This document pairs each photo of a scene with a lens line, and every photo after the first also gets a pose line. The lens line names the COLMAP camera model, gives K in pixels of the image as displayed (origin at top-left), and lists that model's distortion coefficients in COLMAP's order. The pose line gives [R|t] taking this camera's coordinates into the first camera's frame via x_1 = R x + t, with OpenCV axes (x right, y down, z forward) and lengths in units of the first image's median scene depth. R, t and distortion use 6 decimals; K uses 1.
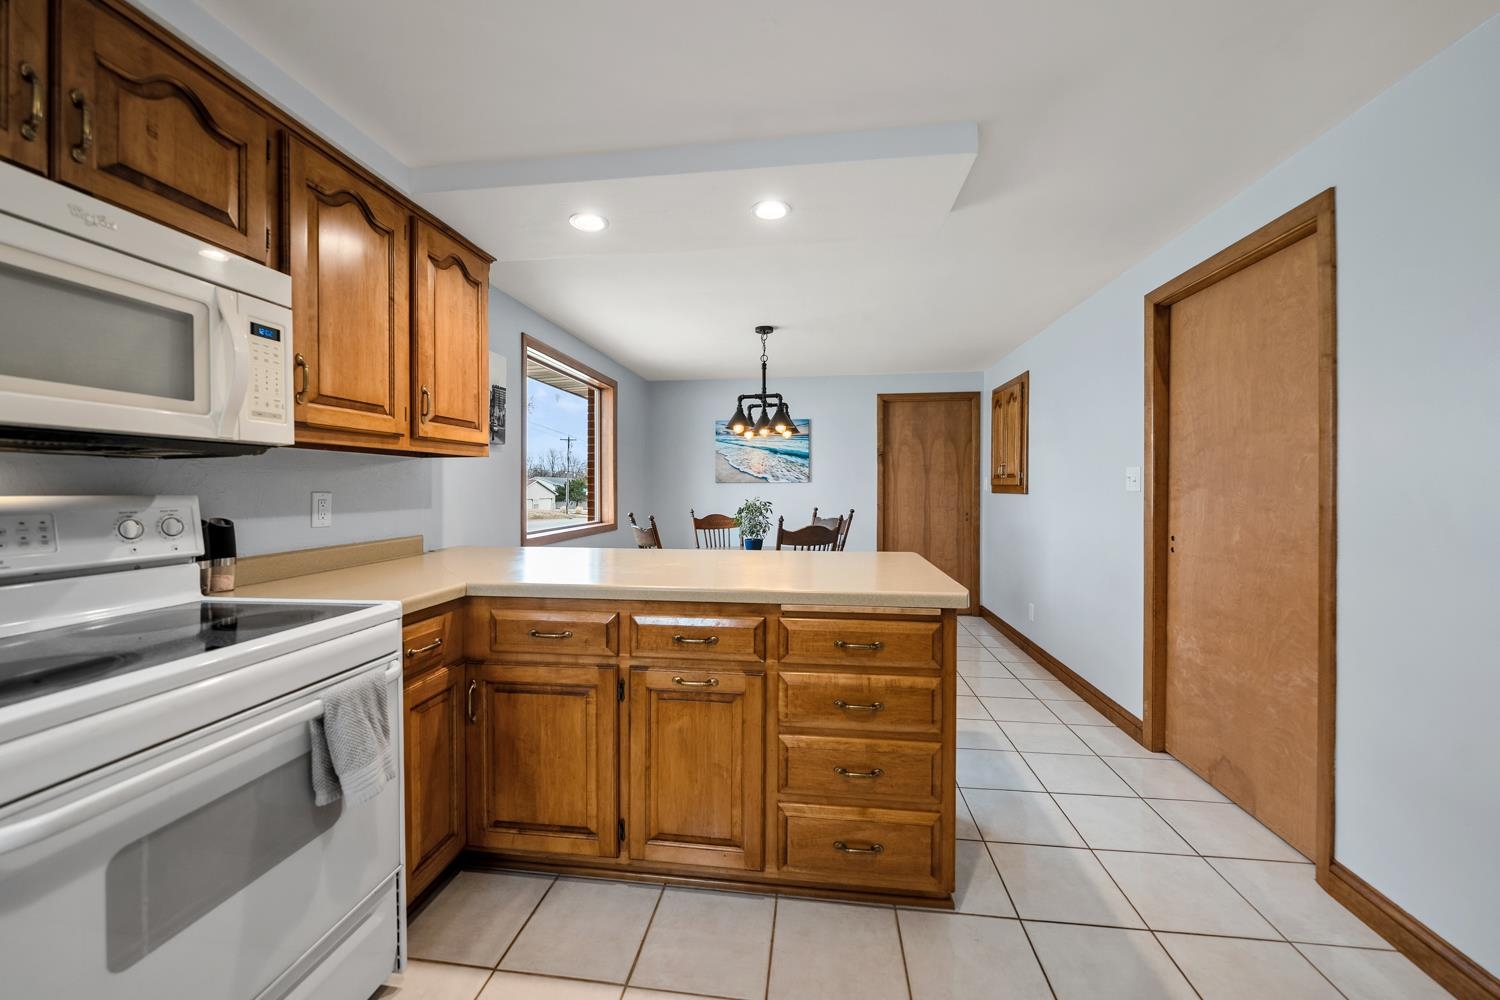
lens RADIAL K [[551.3, 0, 752.4], [0, 551.3, 486.5], [0, 0, 1]] dist [0.001279, -0.000432]
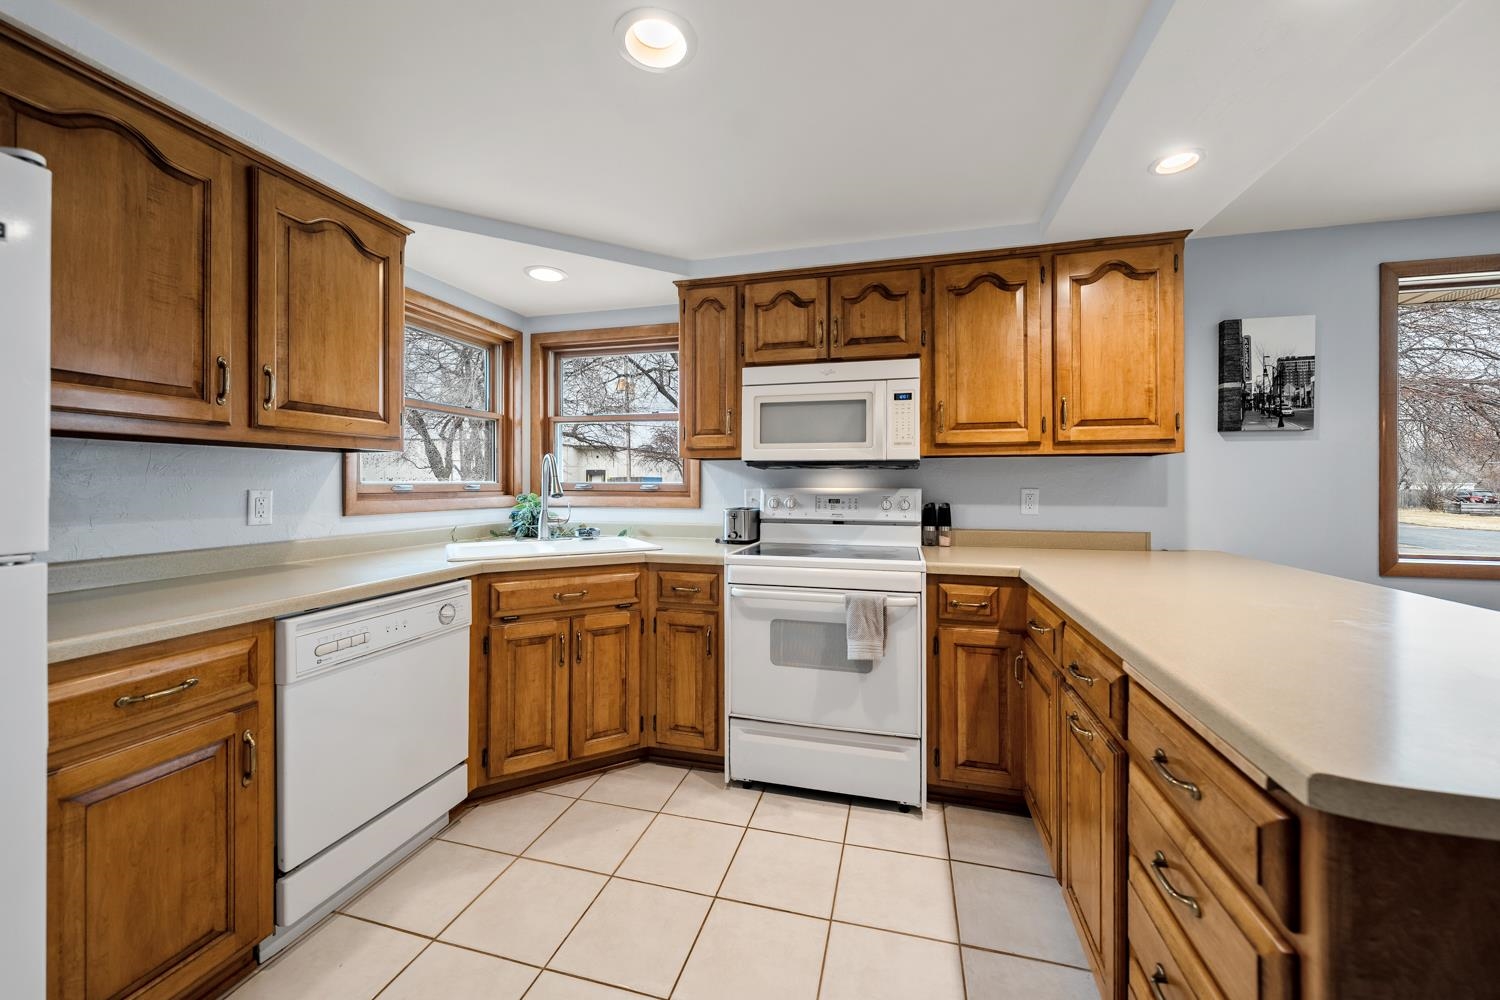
lens RADIAL K [[551.3, 0, 757.1], [0, 551.3, 481.4], [0, 0, 1]] dist [0.001279, -0.000432]
pose [[-0.131361, -0.001536, -0.991333, 0.748586], [-0.001405, 0.999998, -0.001363, -0.004608], [0.991334, 0.001214, -0.131363, 0.618986]]
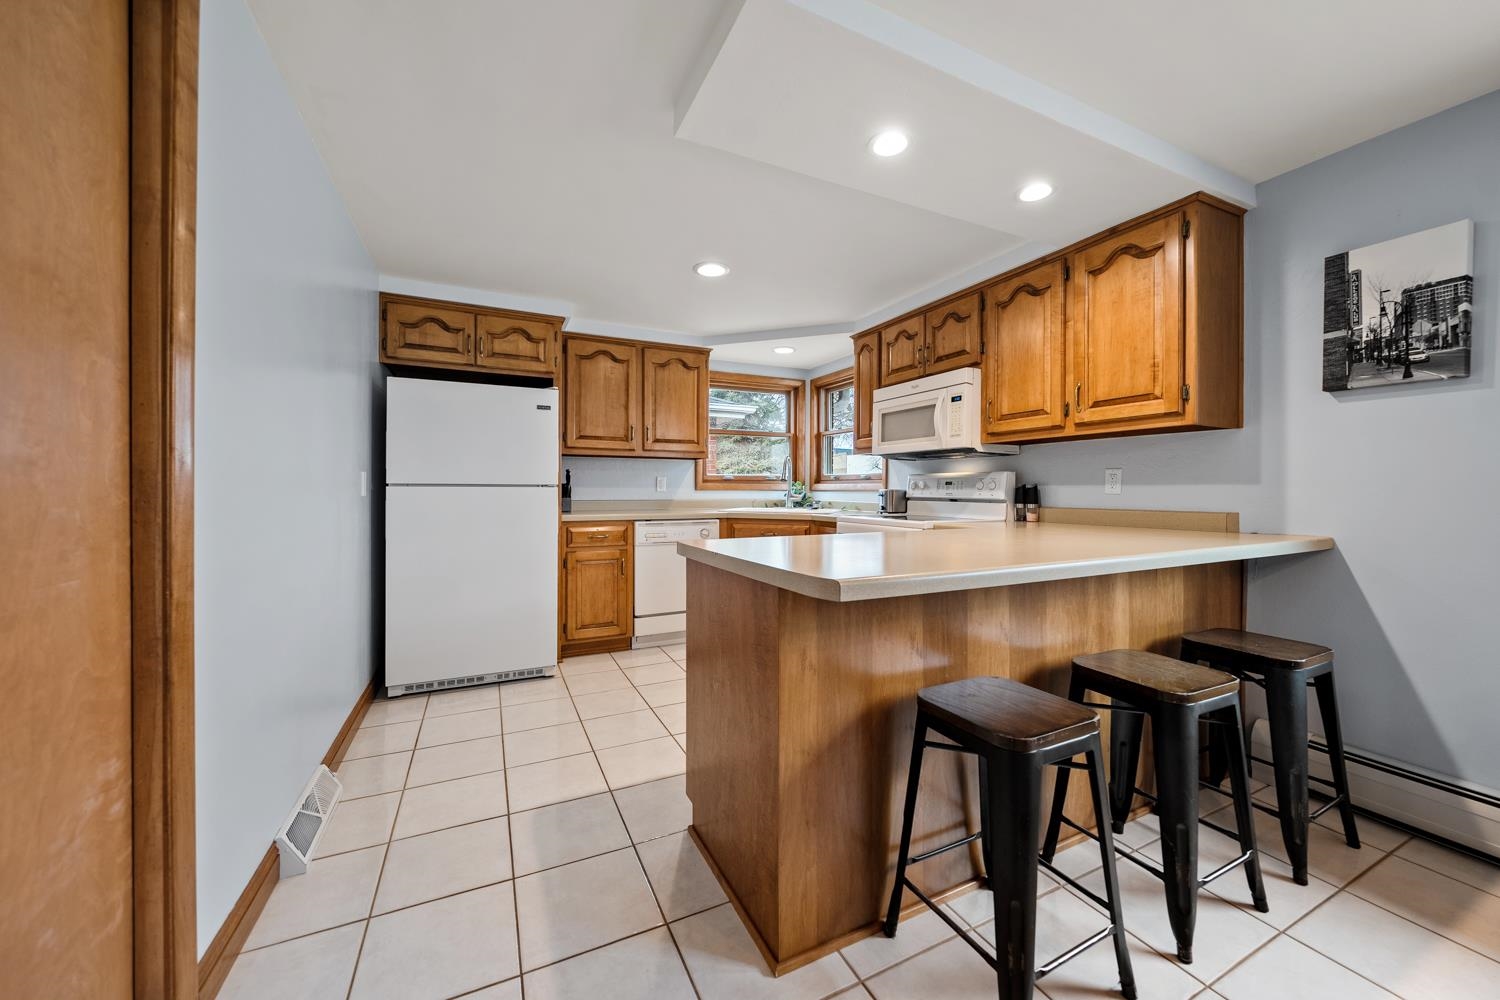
lens RADIAL K [[551.3, 0, 759.8], [0, 551.3, 489.2], [0, 0, 1]] dist [0.001279, -0.000432]
pose [[-0.829736, 0.001149, -0.558155, 0.847579], [0.000517, 0.999999, 0.001290, 0.070898], [0.558156, 0.000781, -0.829735, 1.954330]]
